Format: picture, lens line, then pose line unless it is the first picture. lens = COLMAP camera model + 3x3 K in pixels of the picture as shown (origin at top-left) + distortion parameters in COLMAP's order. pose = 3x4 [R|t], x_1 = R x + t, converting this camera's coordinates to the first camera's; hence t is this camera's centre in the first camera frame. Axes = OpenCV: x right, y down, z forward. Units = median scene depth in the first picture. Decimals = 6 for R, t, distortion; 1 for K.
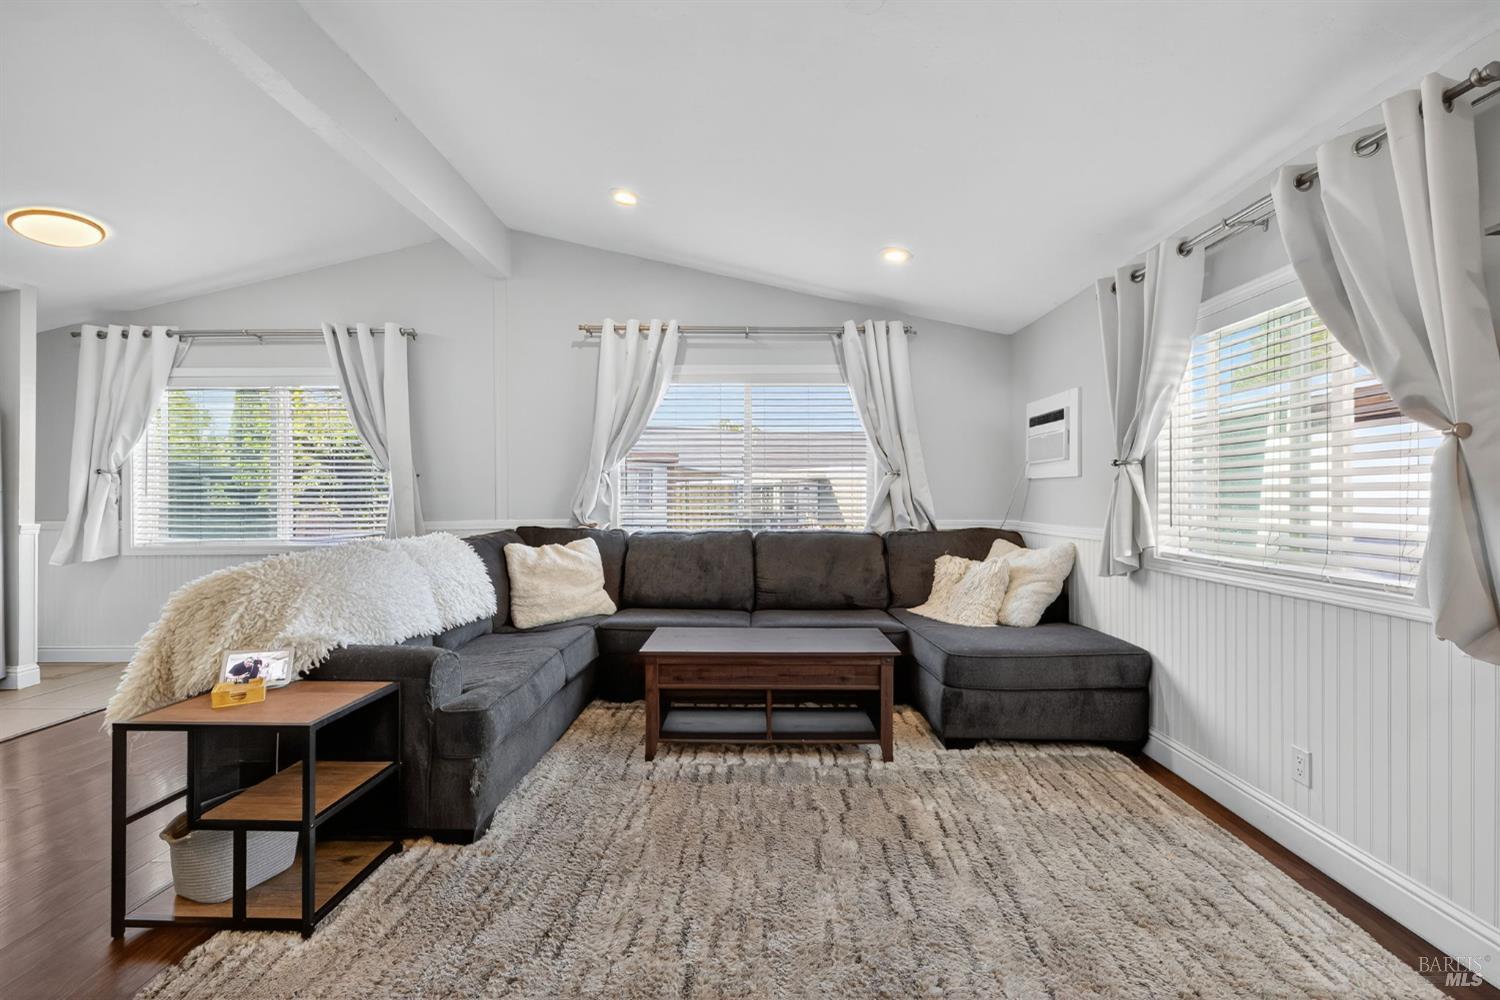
lens RADIAL K [[626.3, 0, 745.6], [0, 626.3, 503.8], [0, 0, 1]] dist [0.009370, -0.002729]
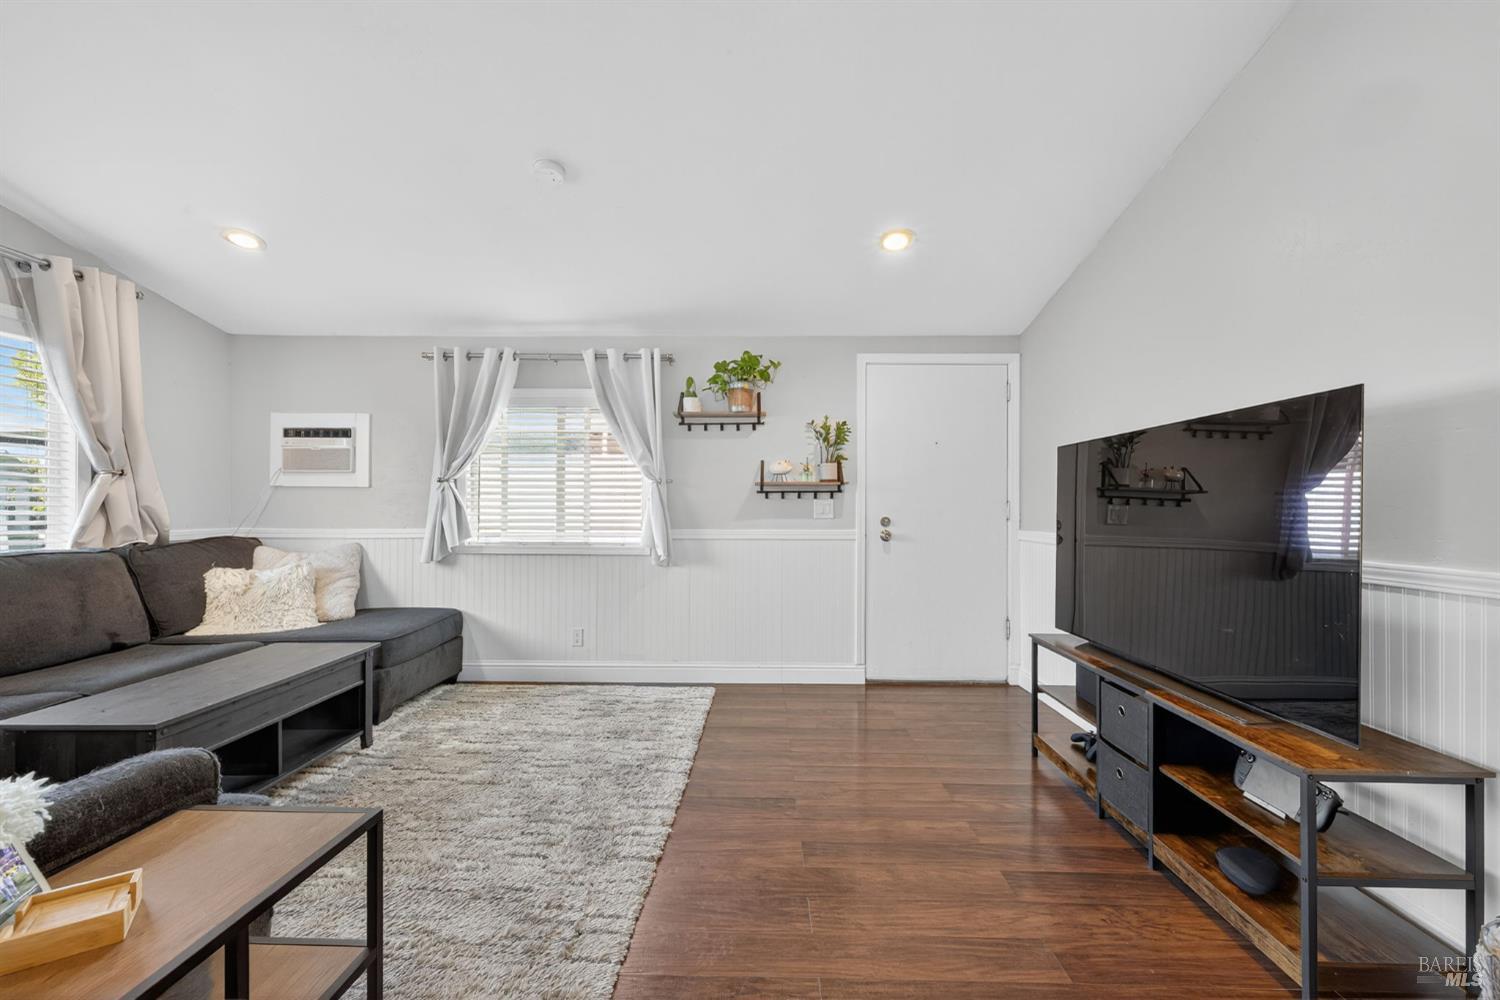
lens RADIAL K [[626.3, 0, 745.4], [0, 626.3, 502.1], [0, 0, 1]] dist [0.009370, -0.002729]
pose [[0.003073, 0.011496, 0.999929, -0.799586], [0.008417, 0.999898, -0.011521, 0.005813], [-0.999960, 0.008451, 0.002976, 0.316948]]
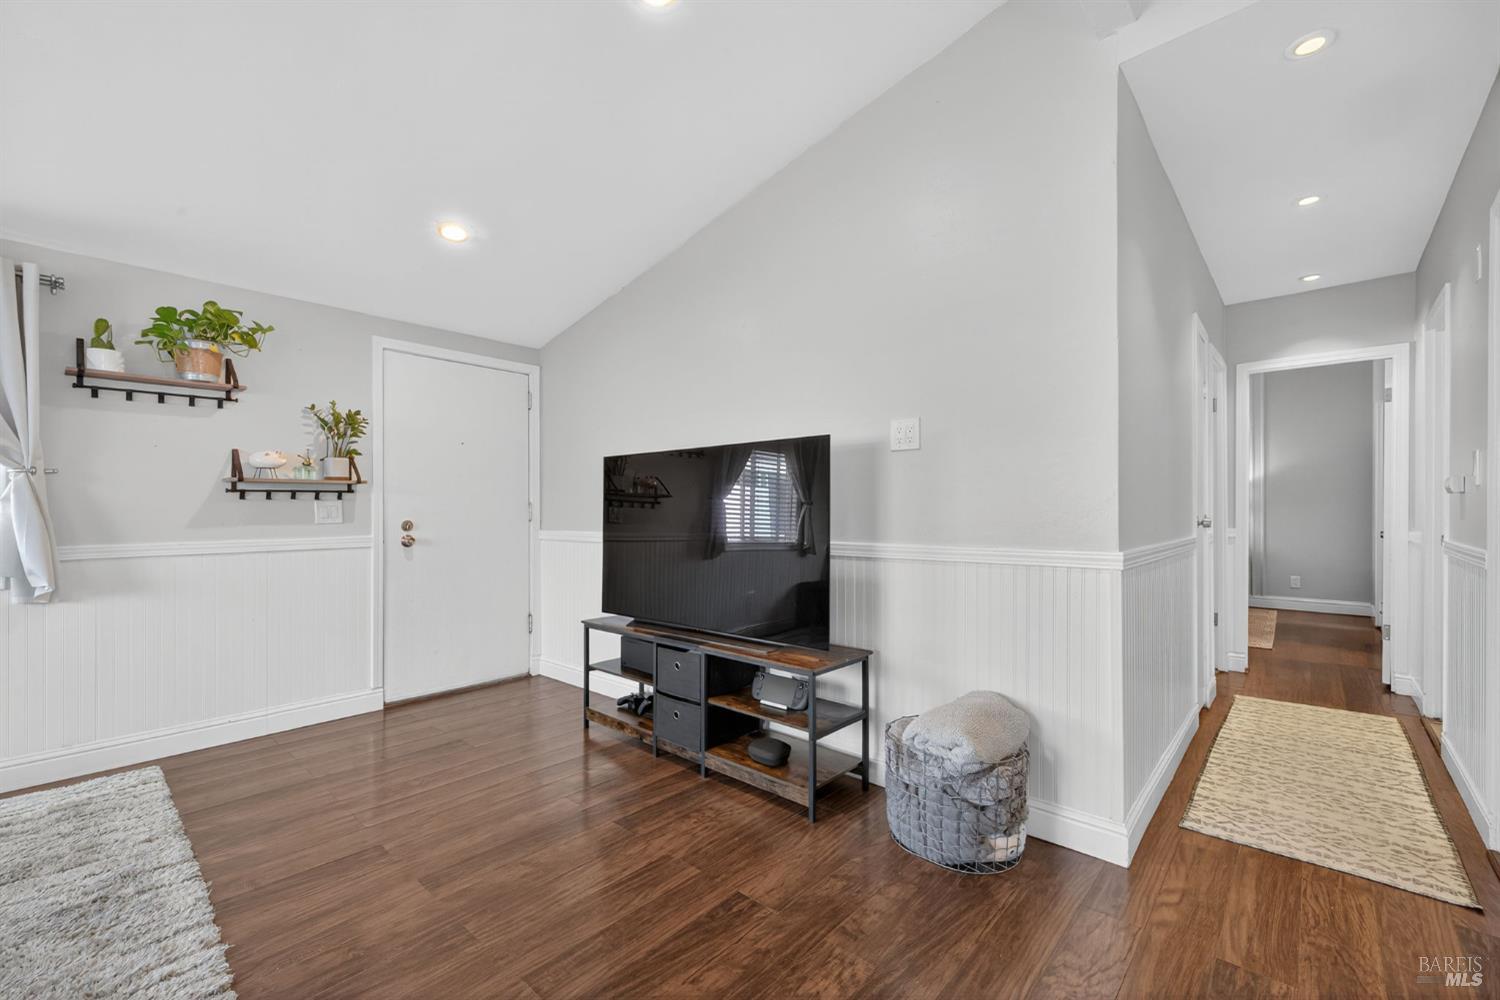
lens RADIAL K [[626.3, 0, 750.8], [0, 626.3, 504.6], [0, 0, 1]] dist [0.009370, -0.002729]
pose [[-0.754942, 0.010730, 0.655704, -0.764635], [0.013164, 0.999913, -0.001206, 0.004113], [-0.655659, 0.007721, -0.755017, 0.529102]]
